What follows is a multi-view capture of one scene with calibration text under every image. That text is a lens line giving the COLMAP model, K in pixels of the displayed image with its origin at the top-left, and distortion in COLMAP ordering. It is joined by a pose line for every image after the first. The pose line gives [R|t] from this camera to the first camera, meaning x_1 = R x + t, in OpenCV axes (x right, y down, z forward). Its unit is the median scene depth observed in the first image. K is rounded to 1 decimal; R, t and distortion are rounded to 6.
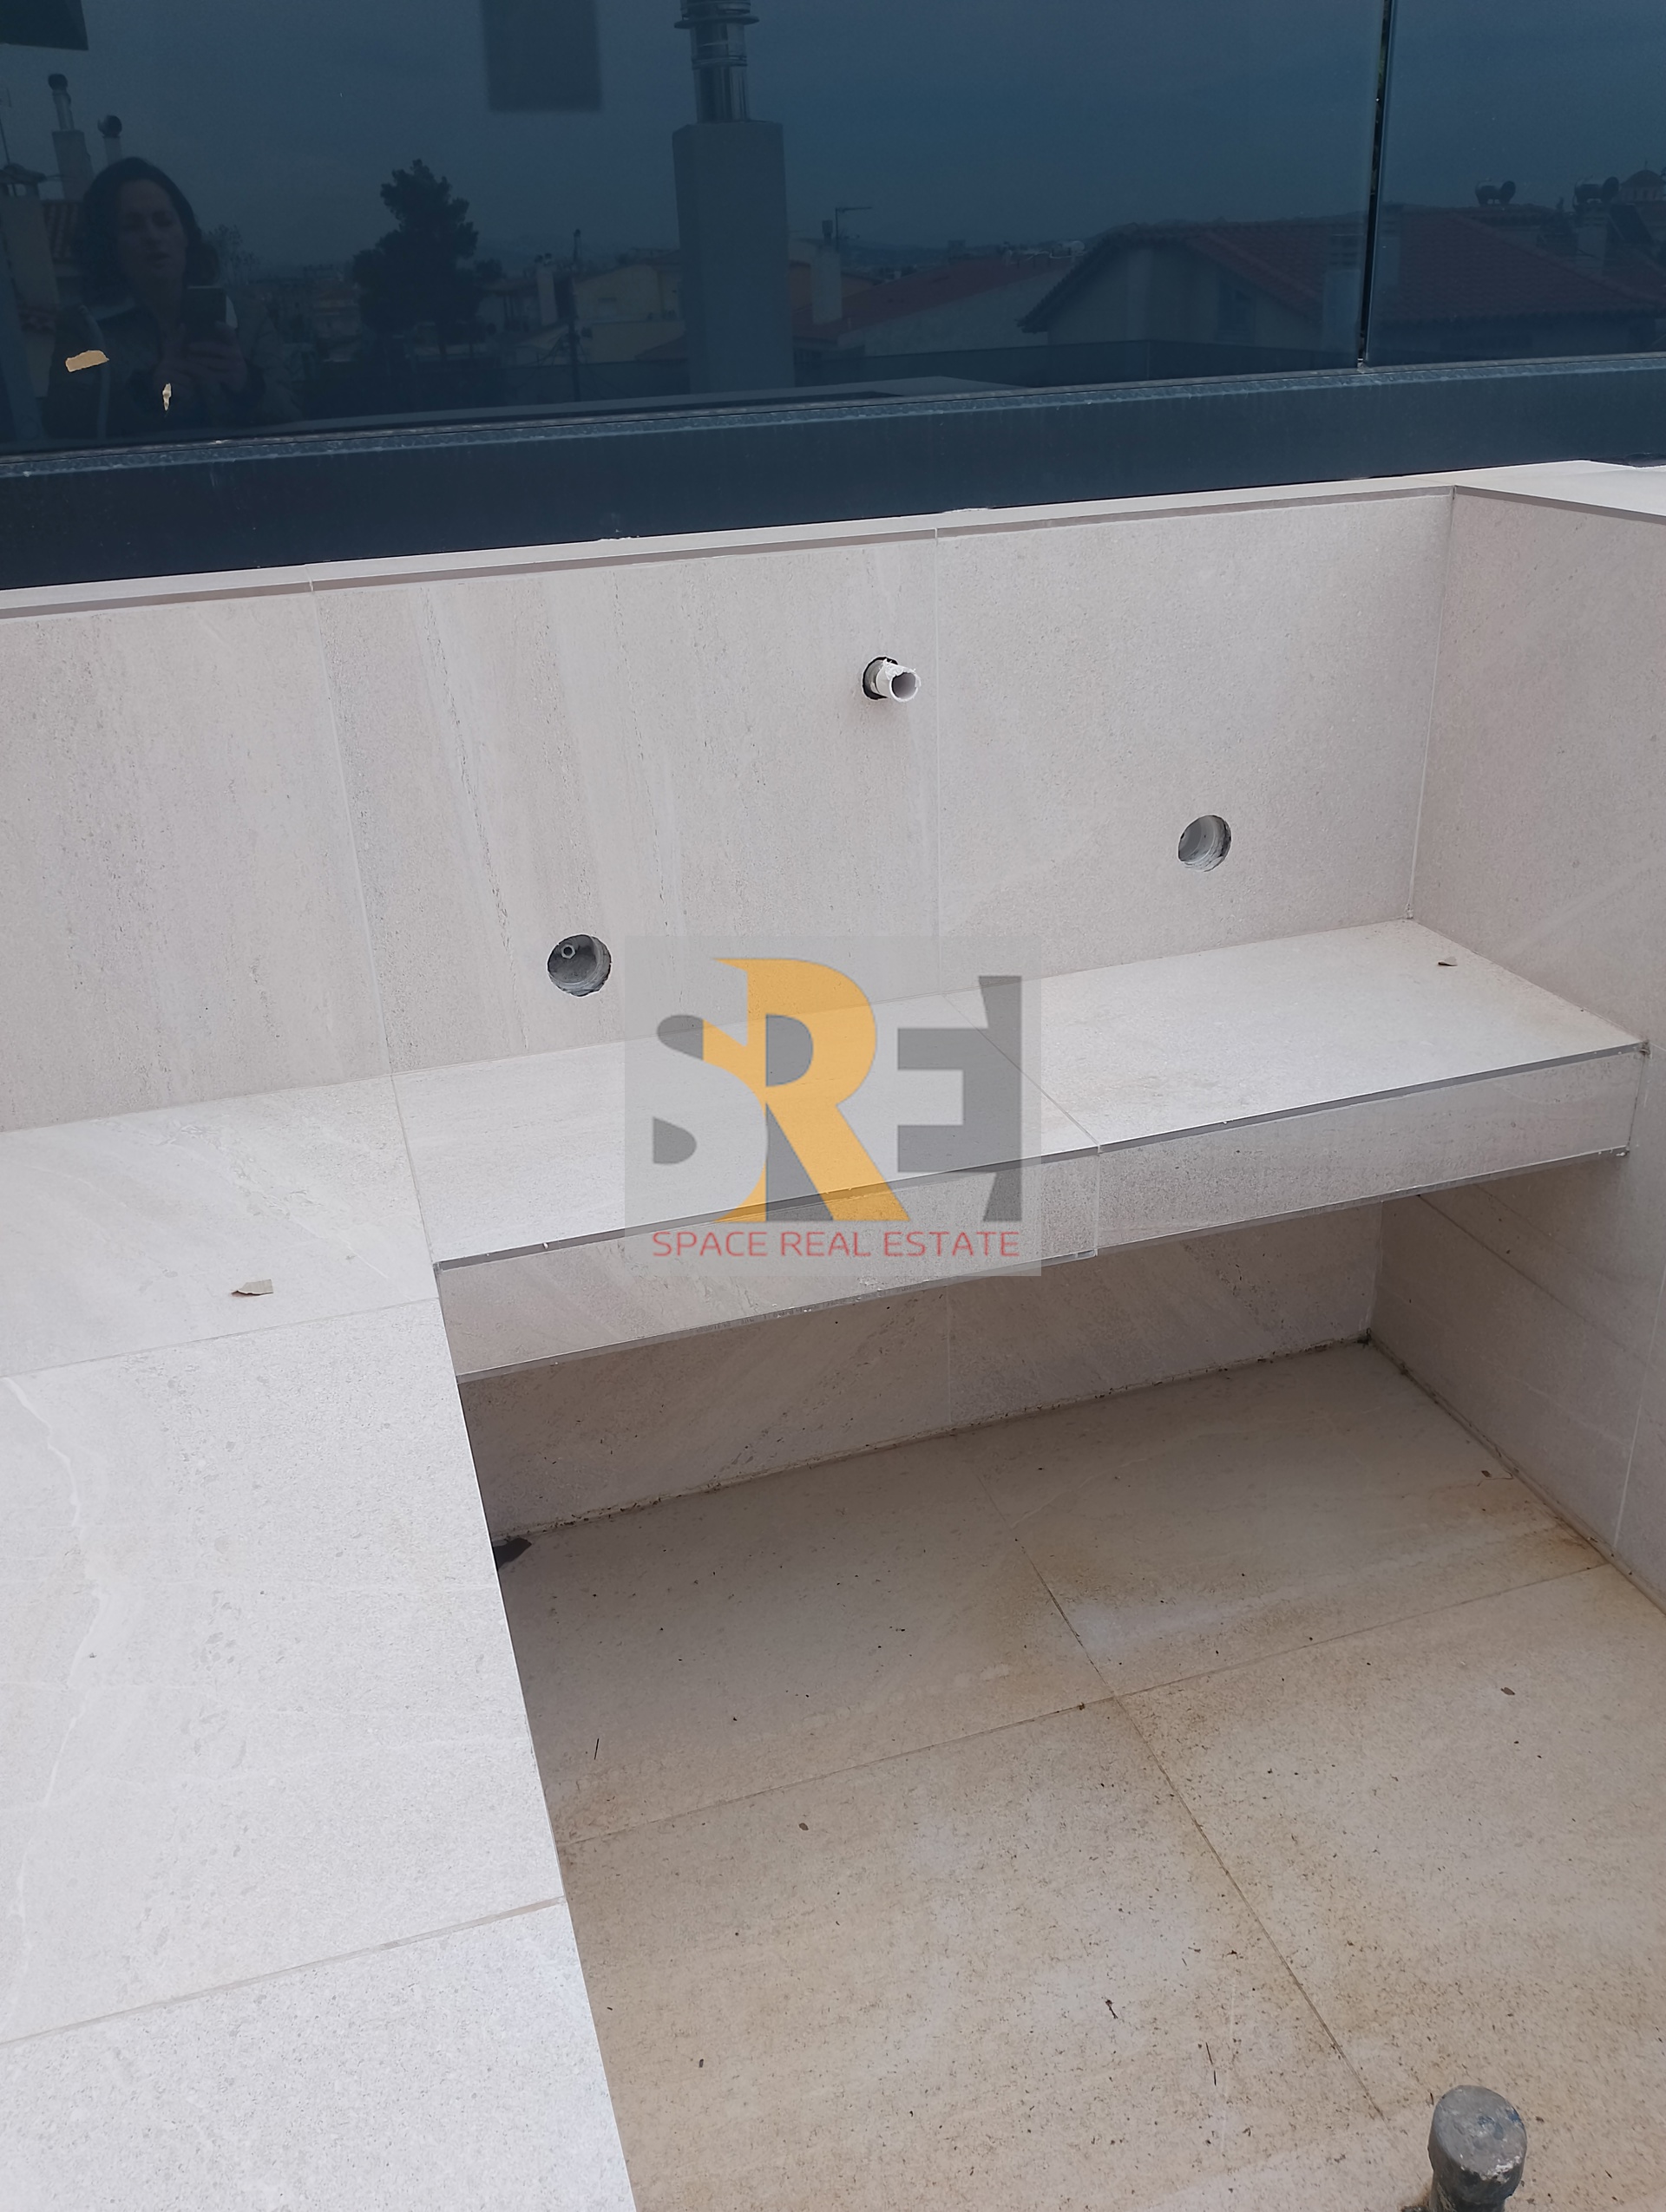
lens RADIAL K [[1724.1, 0, 828.8], [0, 1724.1, 1118.8], [0, 0, 1]] dist [0.078482, -0.152915]
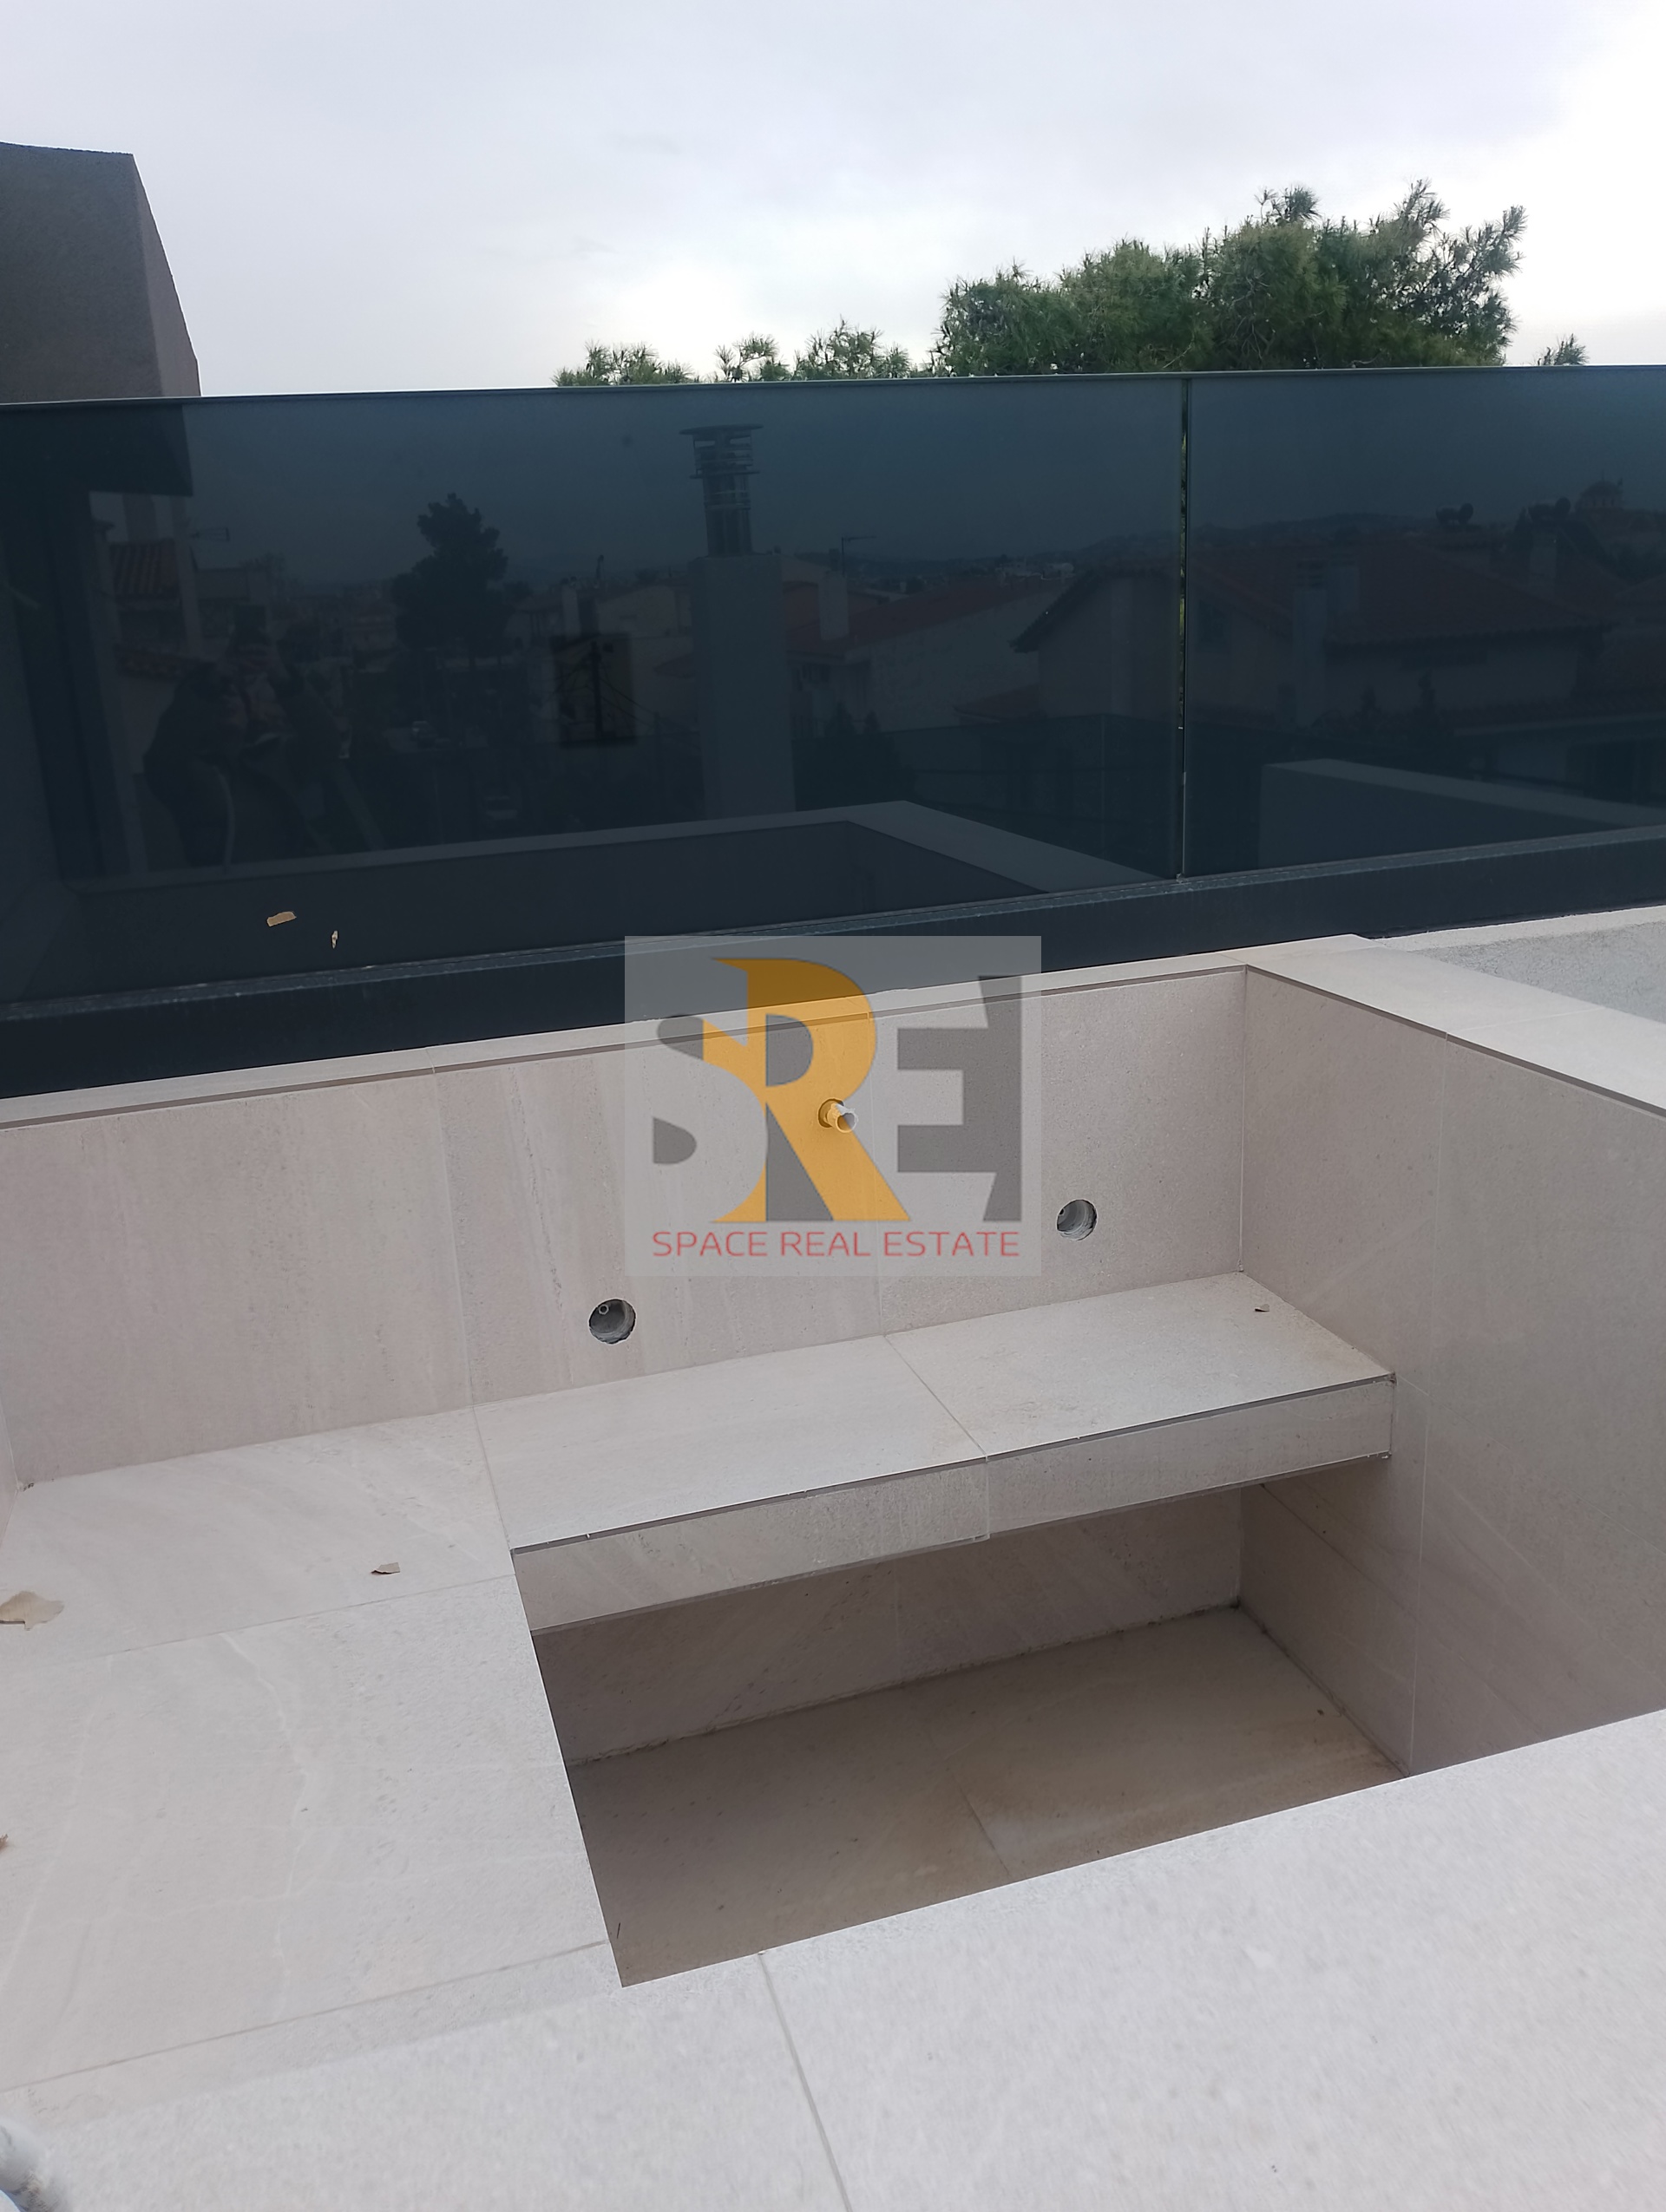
lens RADIAL K [[1715.6, 0, 846.0], [0, 1715.6, 1105.1], [0, 0, 1]] dist [0.072810, -0.158243]
pose [[0.999949, -0.009168, 0.004202, 0.036762], [0.009739, 0.986053, -0.166146, -0.031061], [-0.002621, 0.166178, 0.986092, -0.371627]]
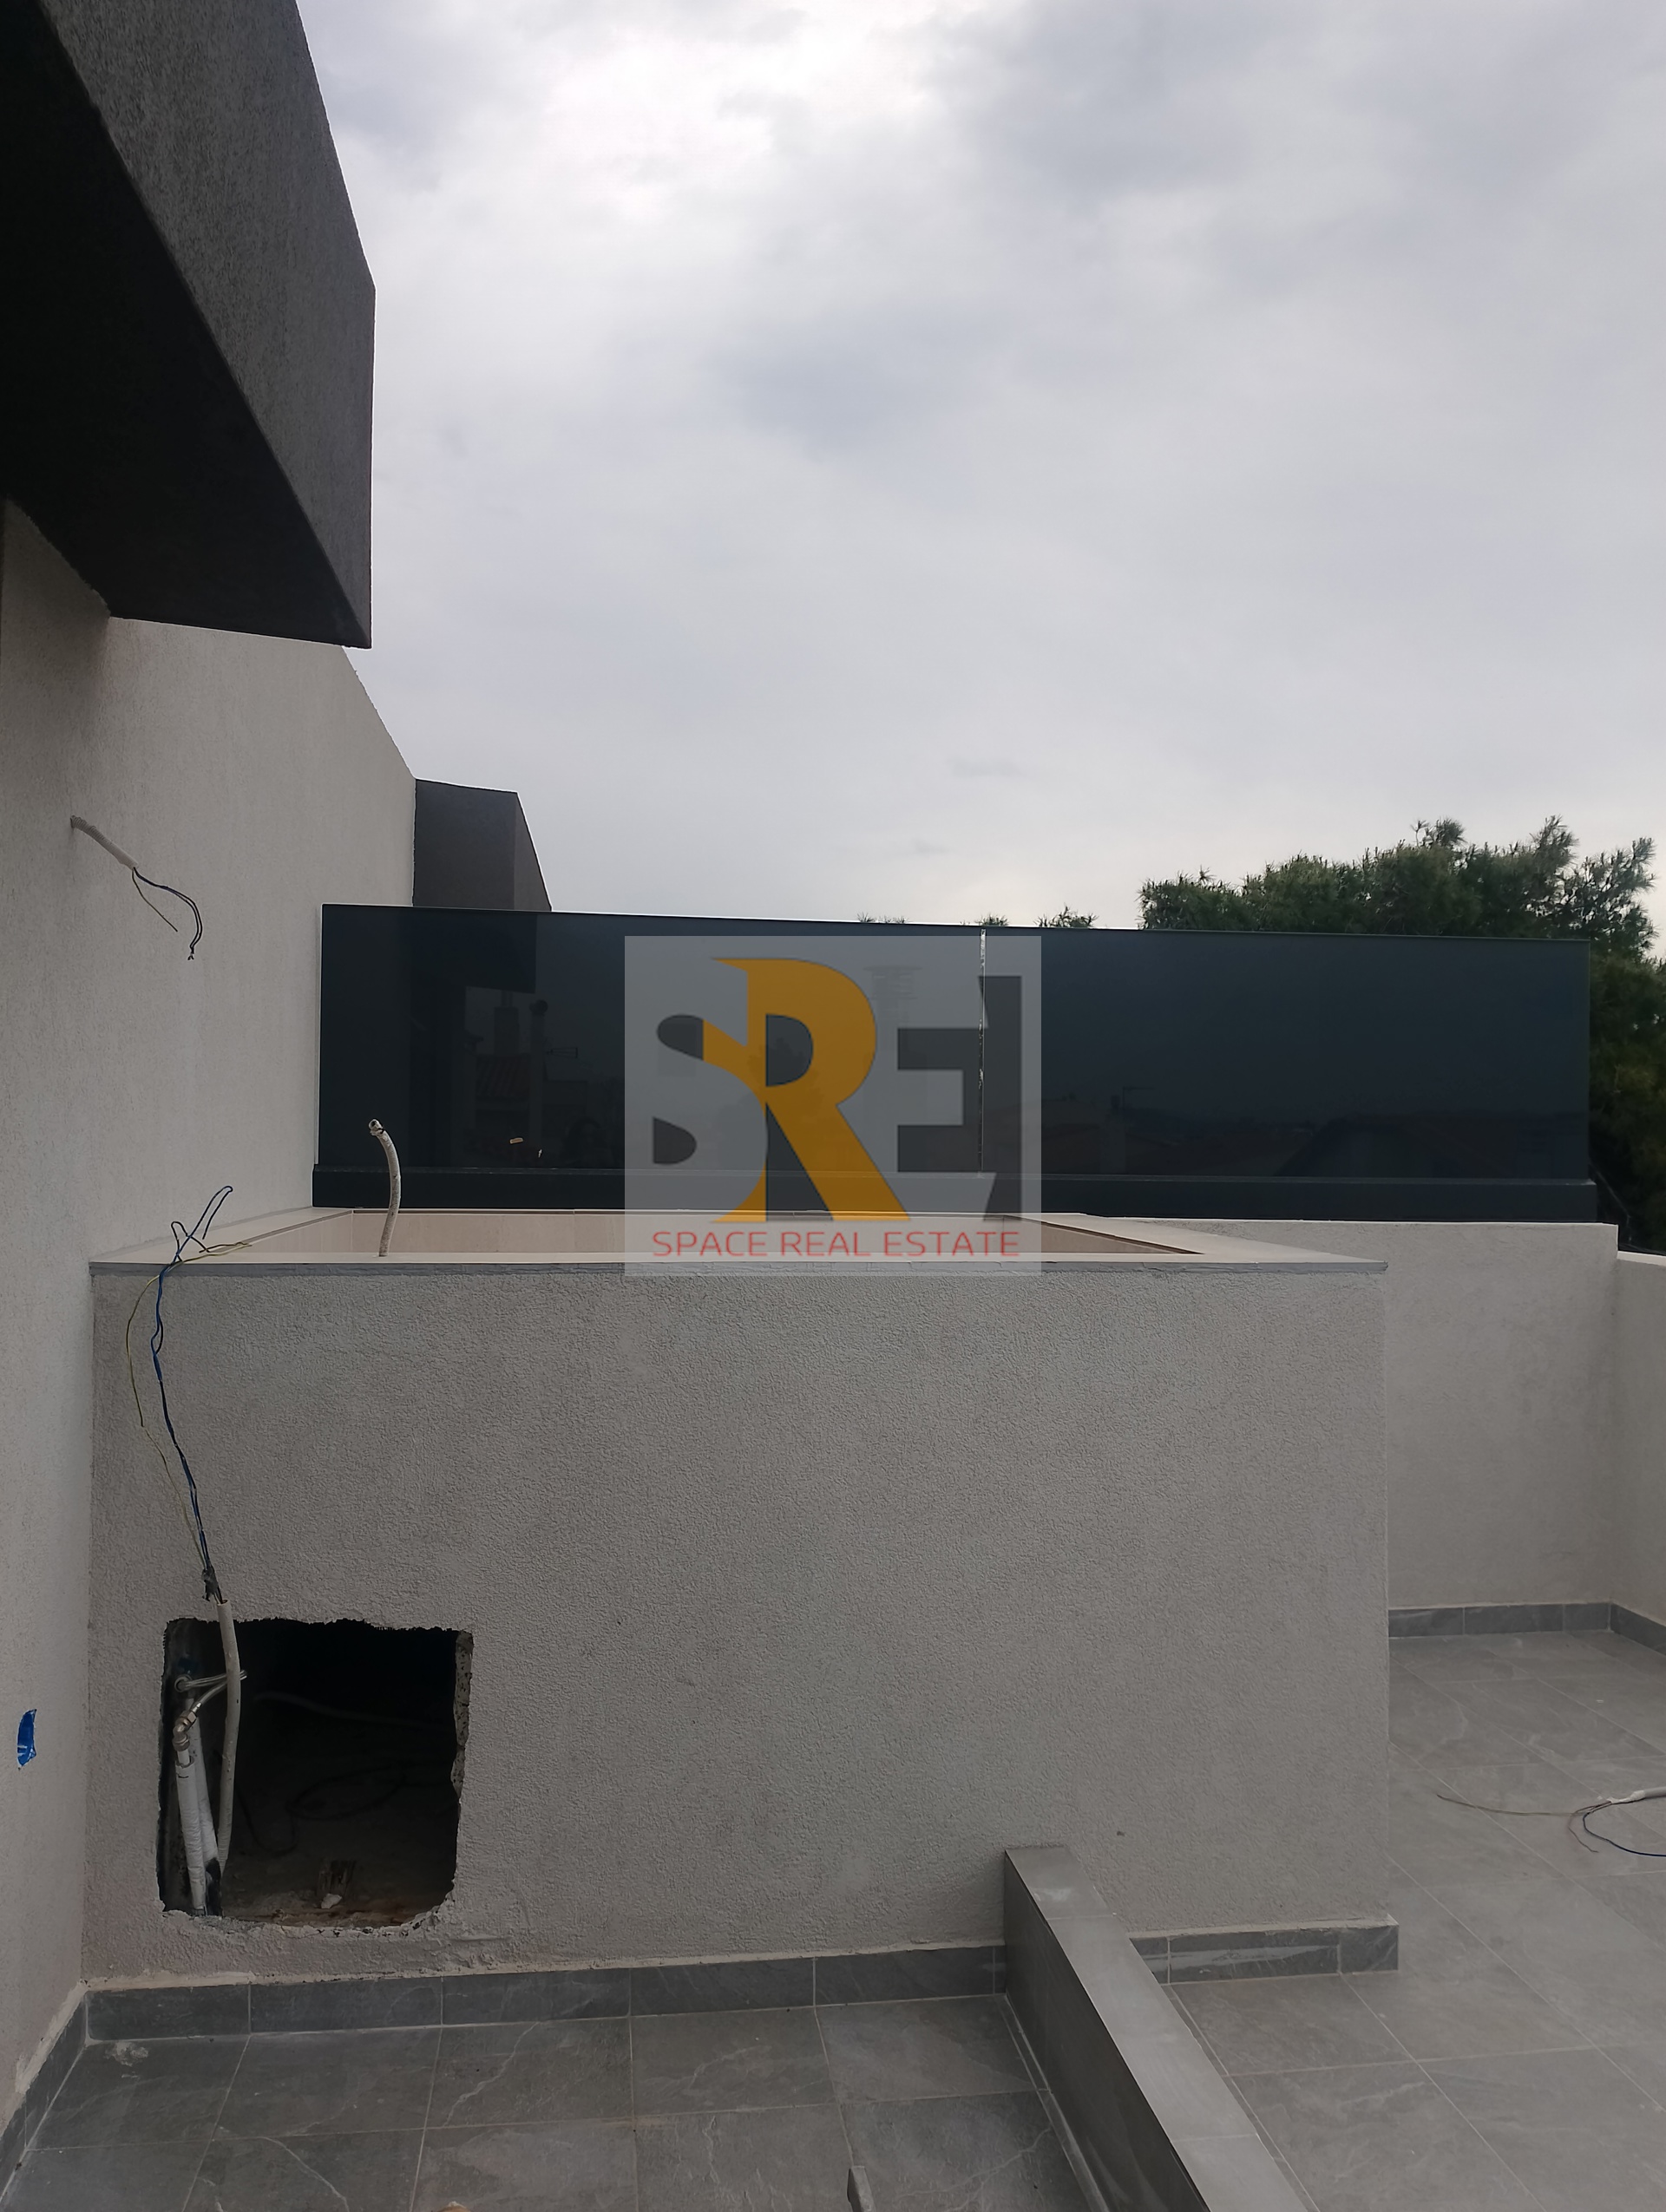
lens RADIAL K [[1724.1, 0, 828.8], [0, 1724.1, 1118.8], [0, 0, 1]] dist [0.078482, -0.152915]
pose [[0.982622, 0.057528, -0.176480, 0.585823], [-0.131277, 0.887547, -0.441618, 0.726200], [0.131229, 0.457111, 0.879675, -1.469888]]
